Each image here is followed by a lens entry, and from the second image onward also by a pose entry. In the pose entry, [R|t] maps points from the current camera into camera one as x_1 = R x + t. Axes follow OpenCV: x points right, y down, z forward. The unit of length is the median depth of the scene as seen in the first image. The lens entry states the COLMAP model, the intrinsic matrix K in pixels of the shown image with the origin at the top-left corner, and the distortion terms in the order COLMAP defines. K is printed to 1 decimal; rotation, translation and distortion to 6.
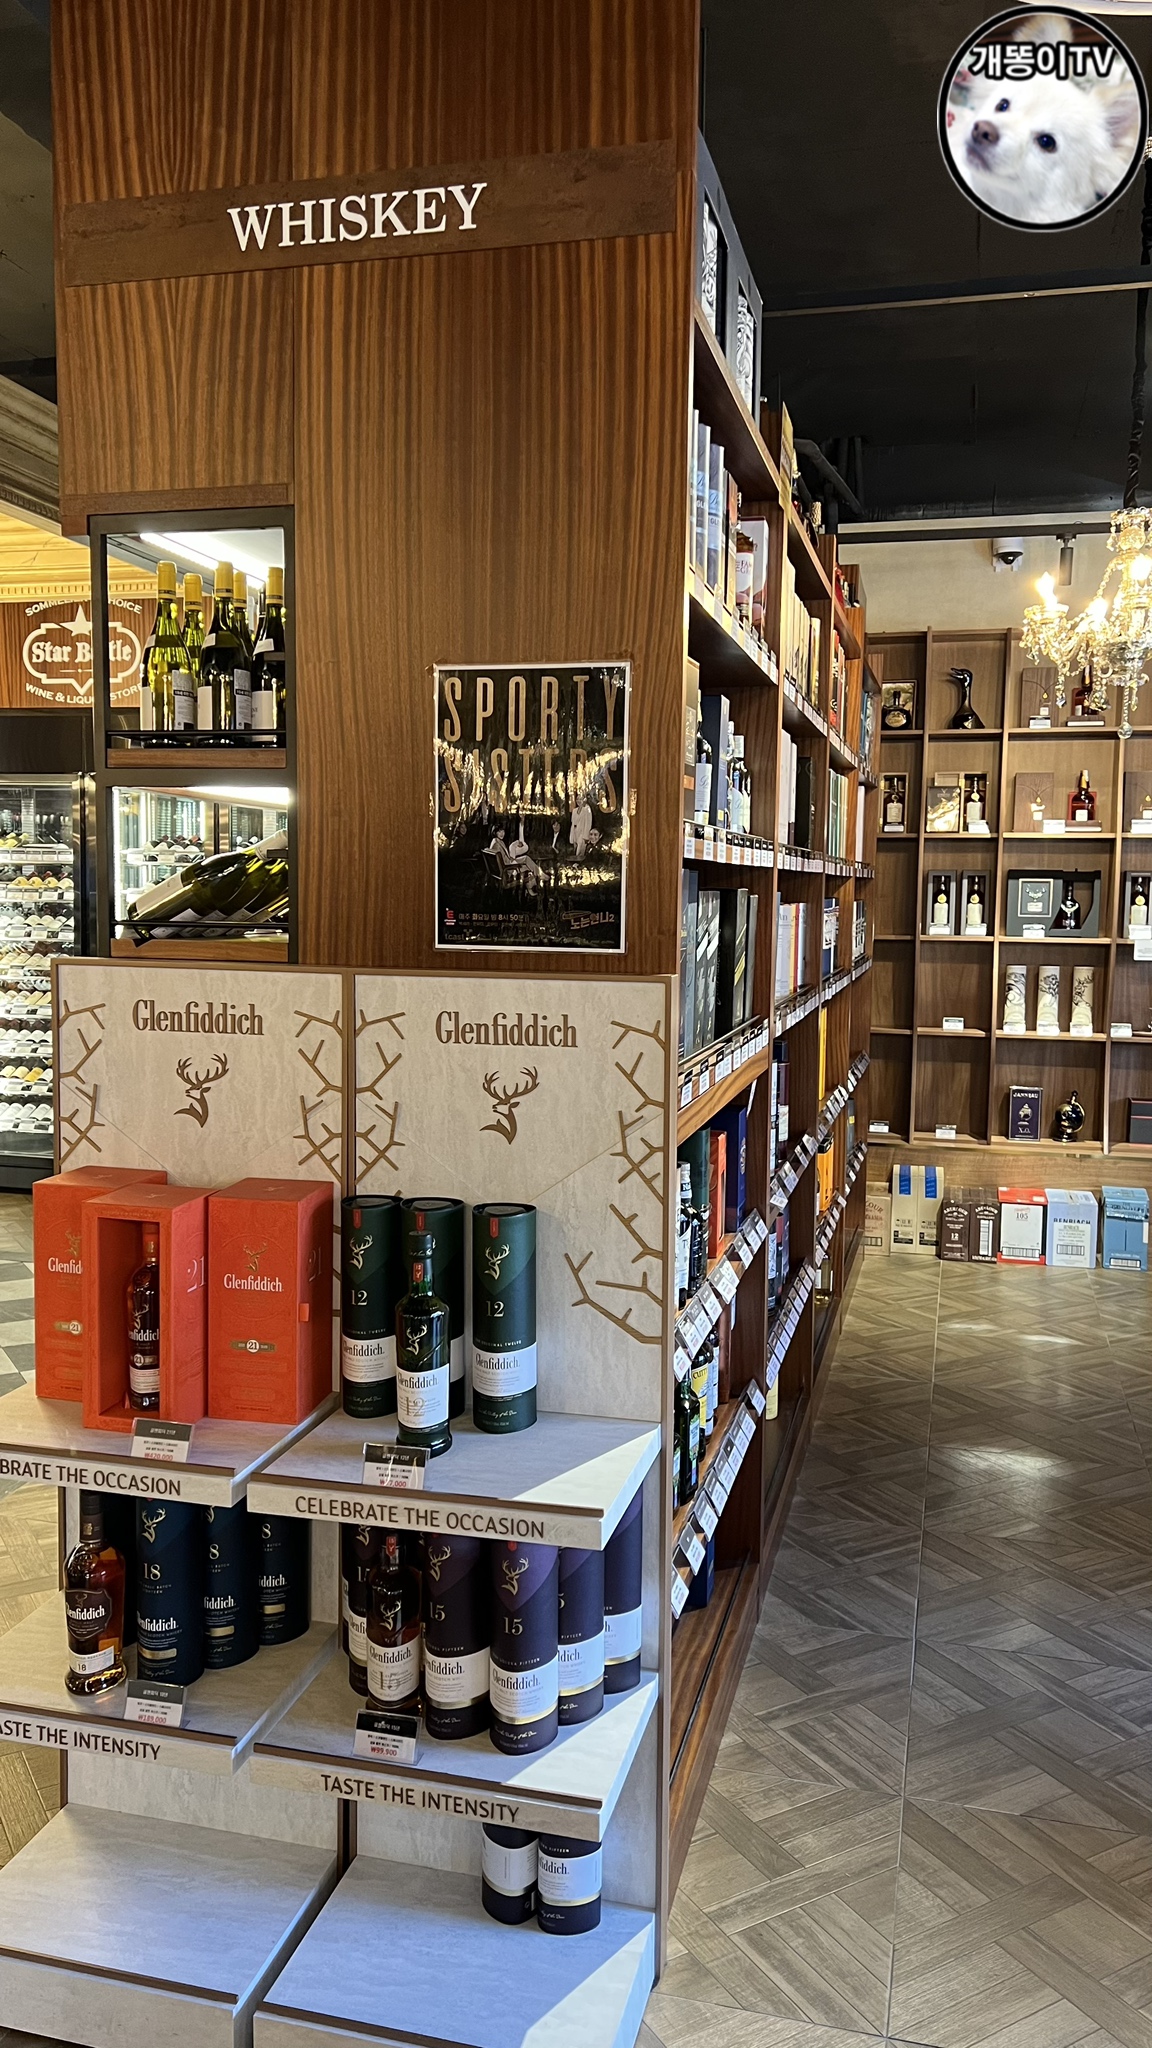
lens RADIAL K [[1501.1, 0, 602.2], [0, 1501.1, 1018.2], [0, 0, 1]] dist [0.101876, -0.178505]
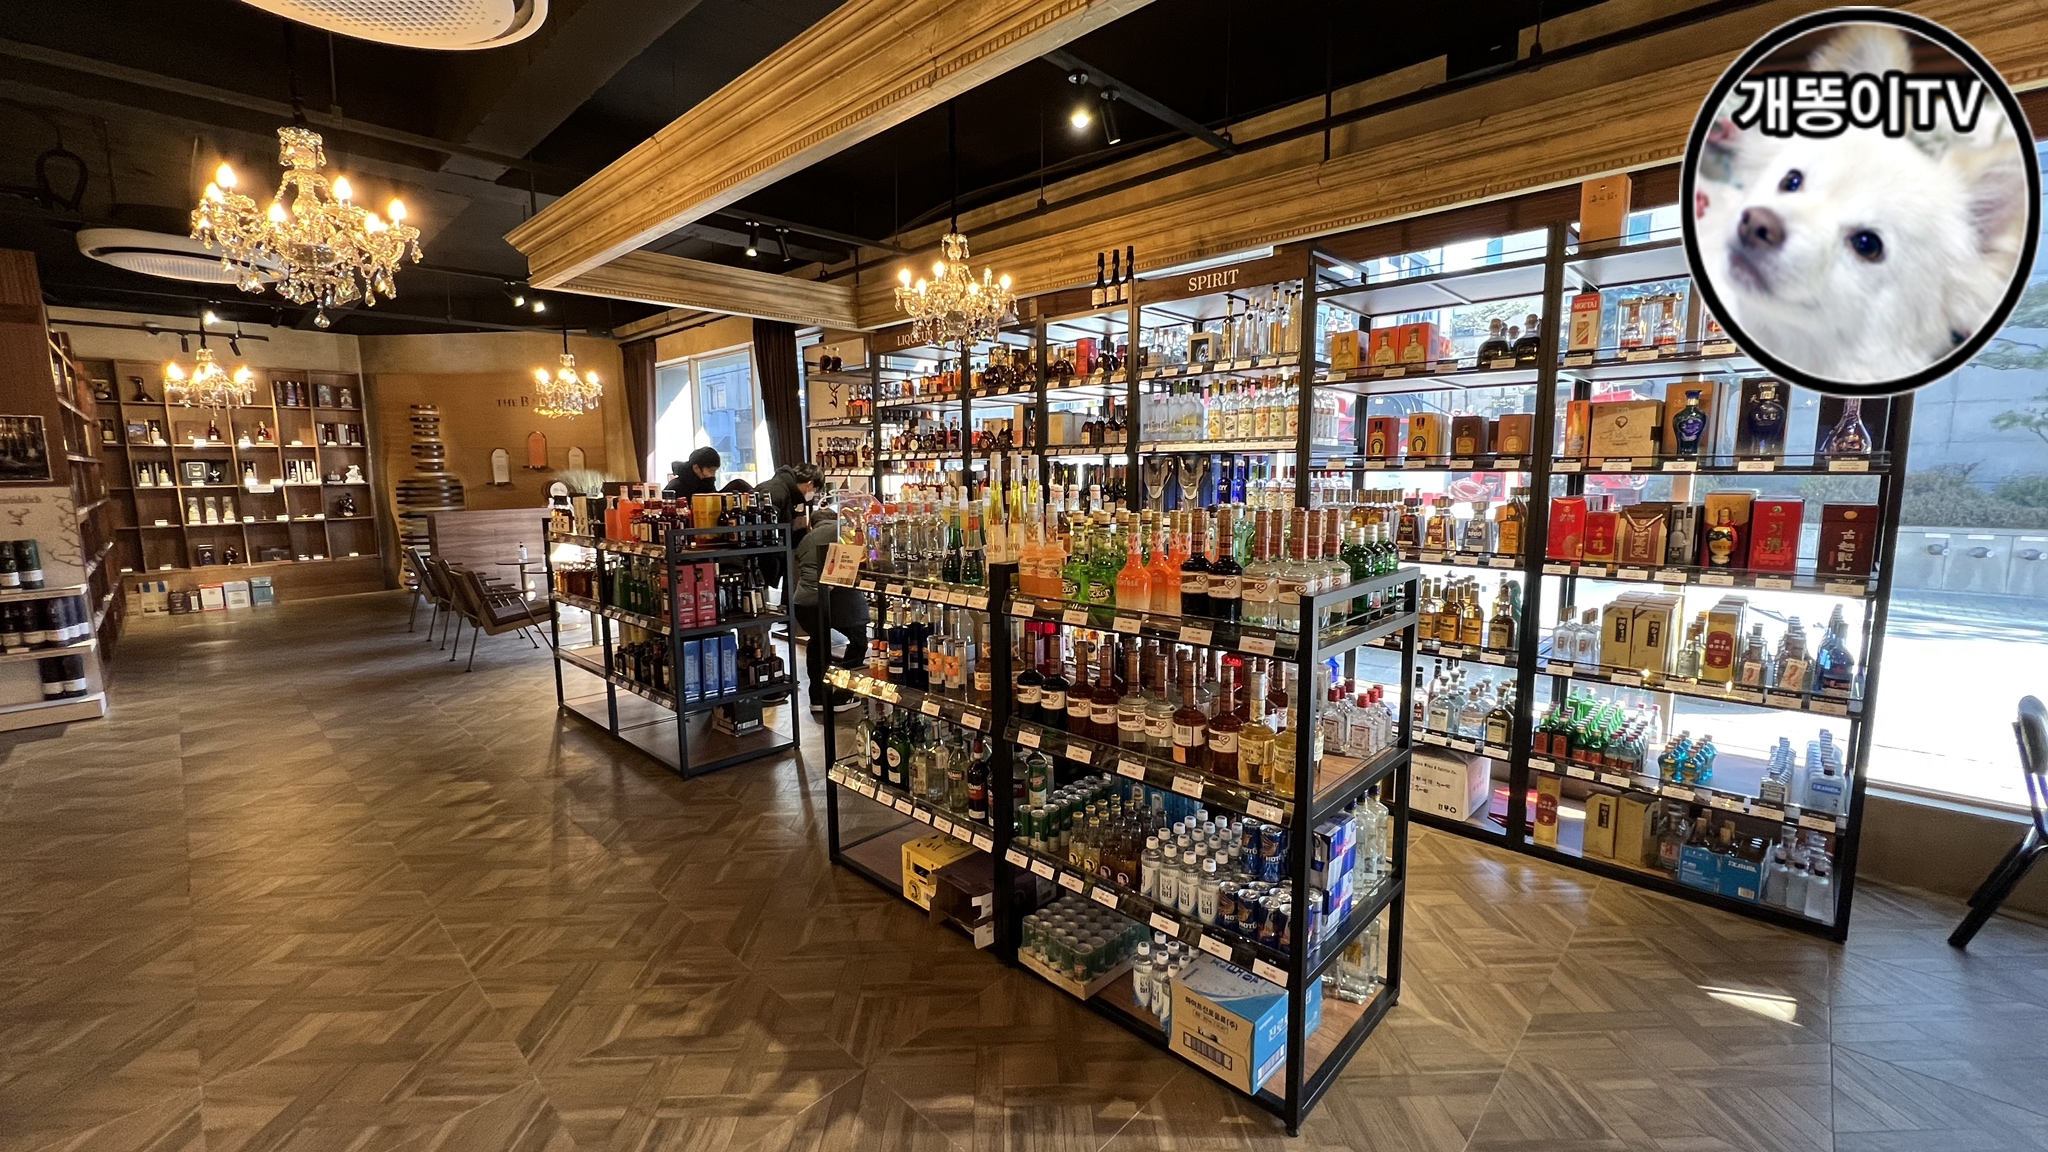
lens RADIAL K [[818.2, 0, 1024.0], [0, 818.2, 576.0], [0, 0, 1]] dist [-0.003868, -0.000441]
pose [[0.500806, -0.134280, 0.855080, -0.729719], [0.090036, 0.990616, 0.102832, 0.280364], [-0.860864, 0.025489, 0.508196, -3.074483]]
